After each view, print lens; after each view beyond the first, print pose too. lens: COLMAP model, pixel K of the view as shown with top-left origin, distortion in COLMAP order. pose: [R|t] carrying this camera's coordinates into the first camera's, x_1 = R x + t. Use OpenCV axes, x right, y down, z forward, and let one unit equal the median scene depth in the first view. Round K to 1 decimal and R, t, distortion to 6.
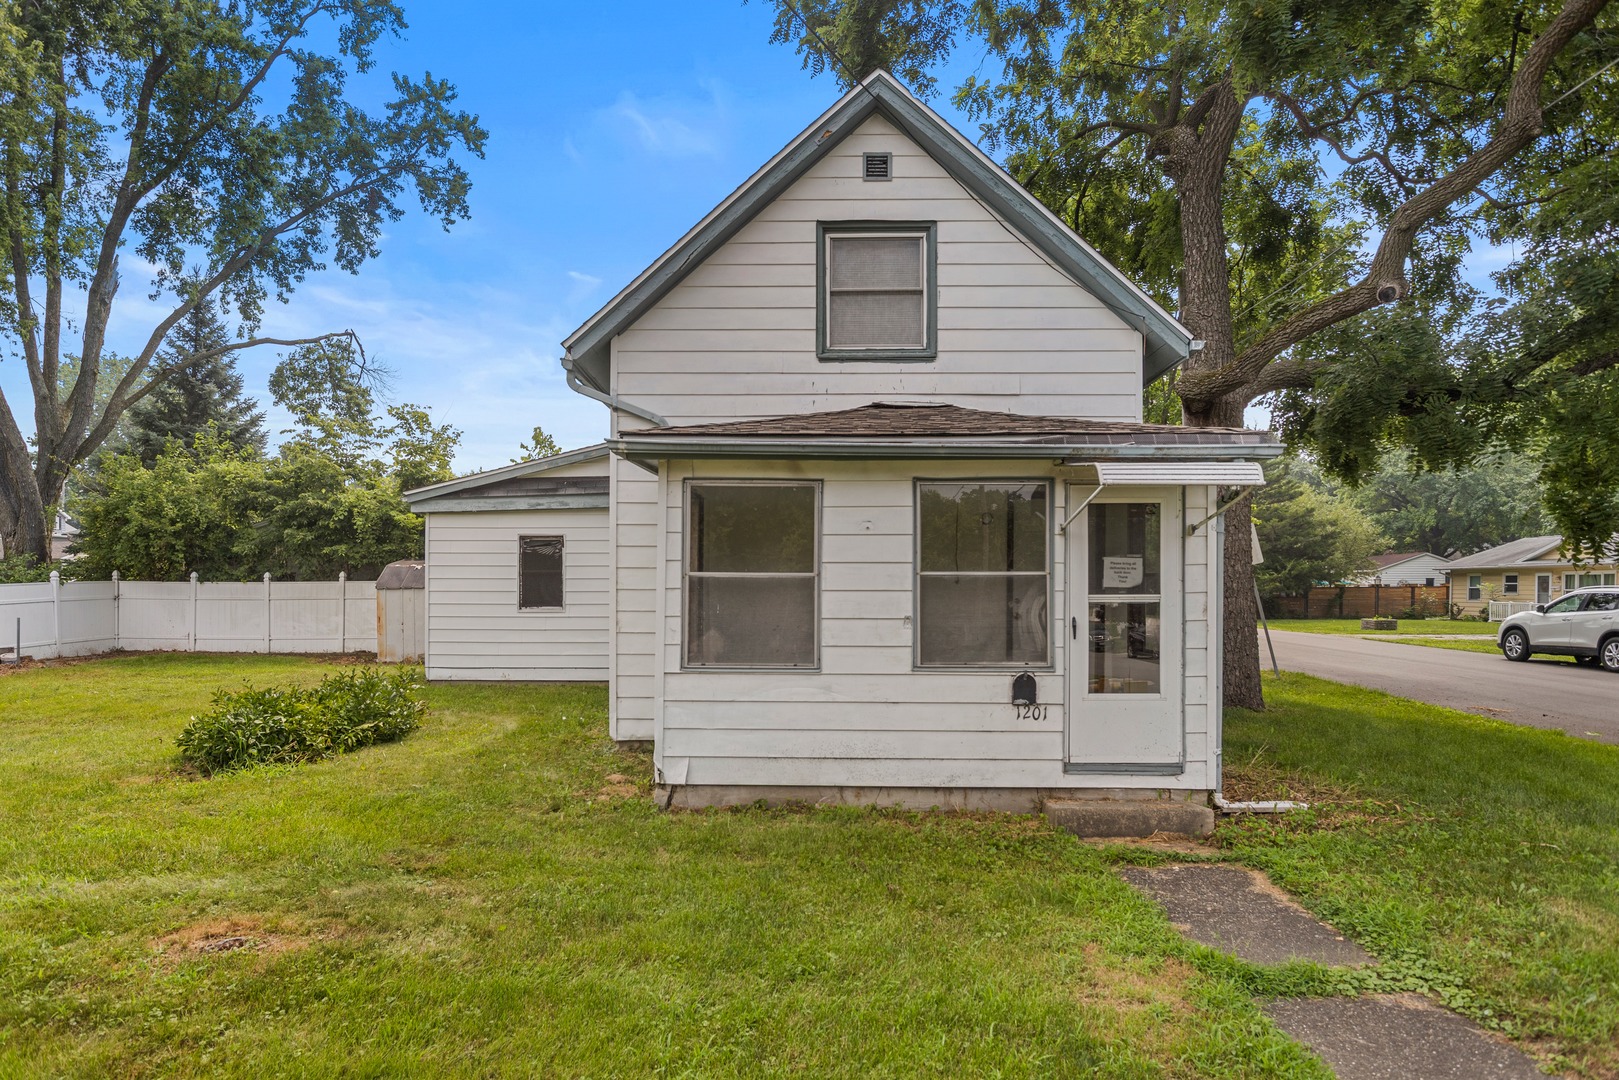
lens RADIAL K [[982.9, 0, 803.4], [0, 982.9, 547.6], [0, 0, 1]] dist [-0.004402, -0.000622]
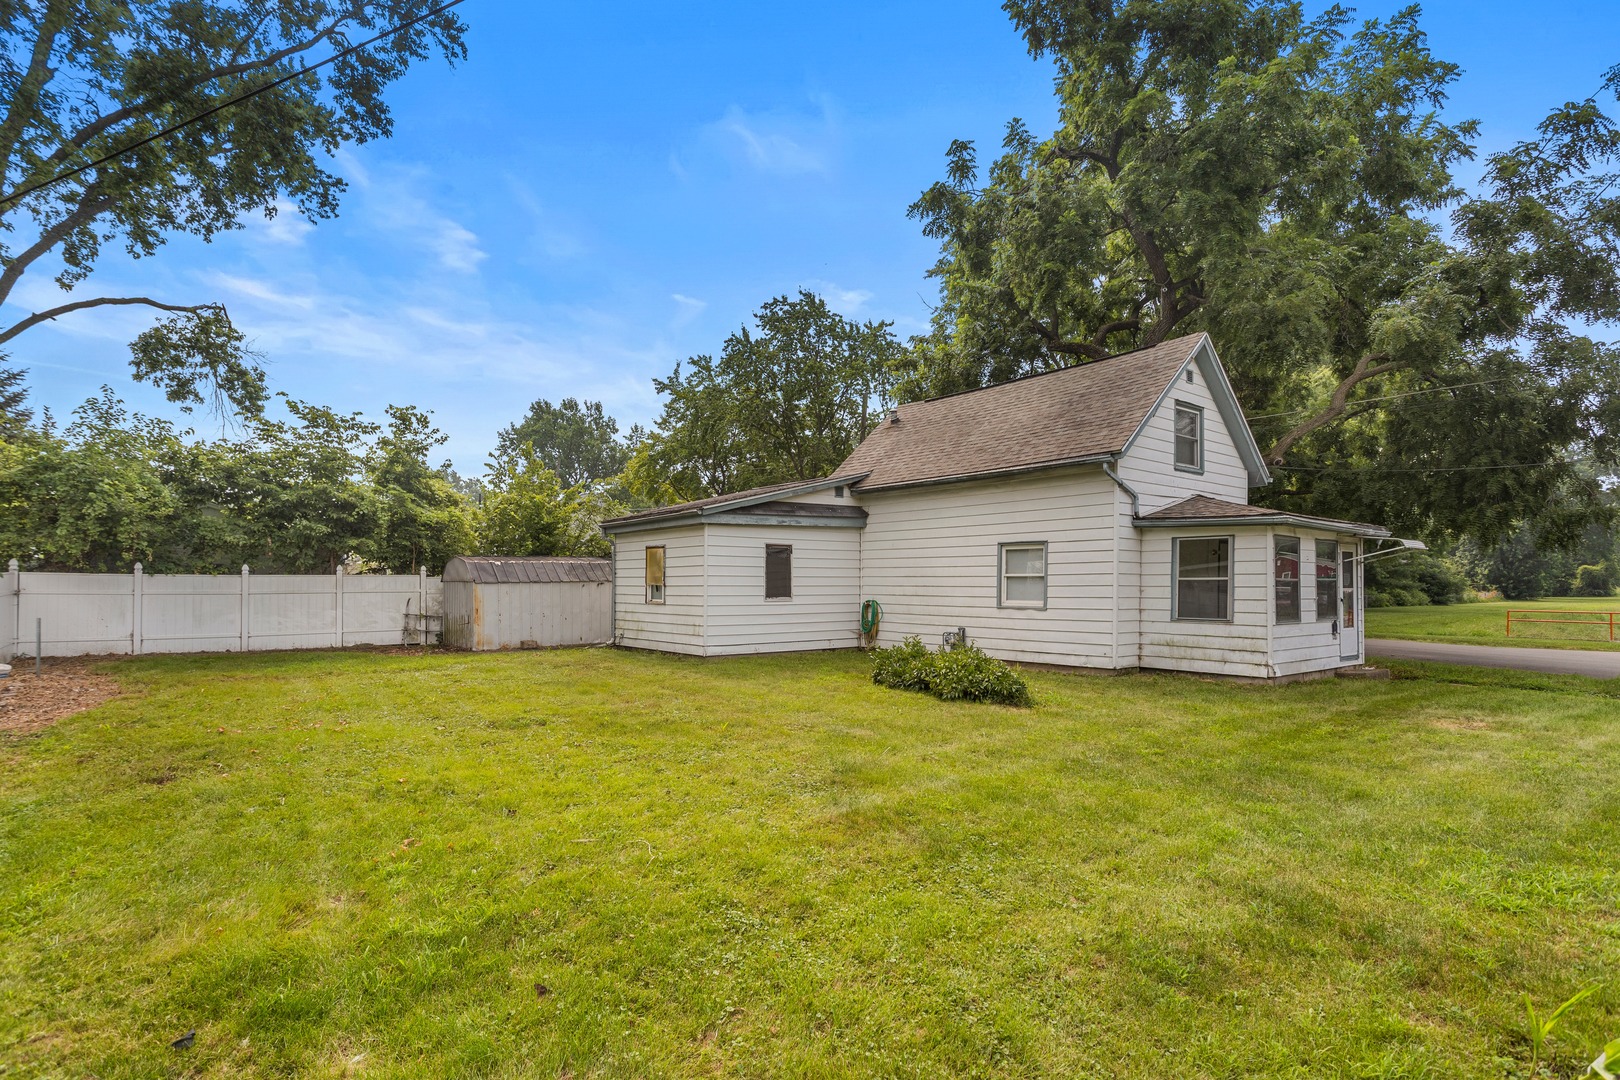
lens RADIAL K [[786.2, 0, 809.6], [0, 786.2, 543.2], [0, 0, 1]] dist [0.000982, 0.000337]
pose [[0.786512, 0.033456, 0.616668, -1.872507], [-0.028851, 0.999432, -0.017425, 0.006867], [-0.616901, -0.004086, 0.787030, 0.254211]]
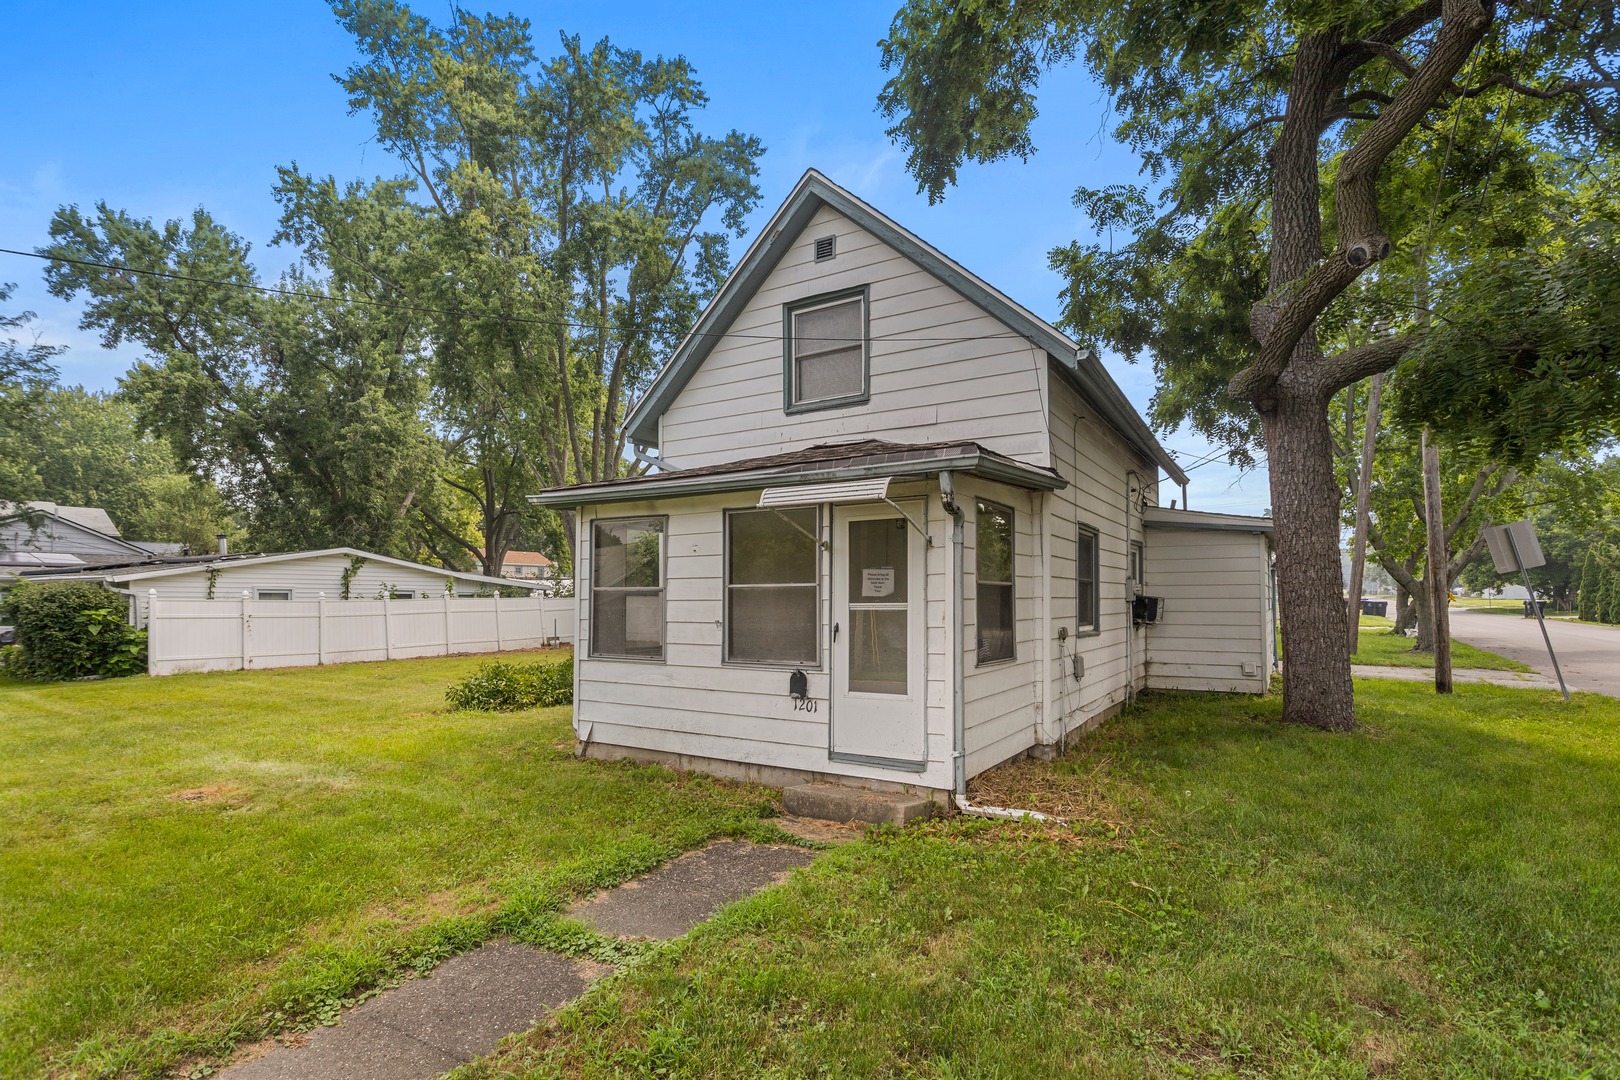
lens RADIAL K [[798.3, 0, 816.4], [0, 798.3, 559.0], [0, 0, 1]] dist [0.004364, 0.000196]
pose [[0.857821, -0.030120, -0.513066, 0.685316], [0.025409, 0.999546, -0.016197, 0.010831], [0.513321, 0.000858, 0.858196, 0.186833]]
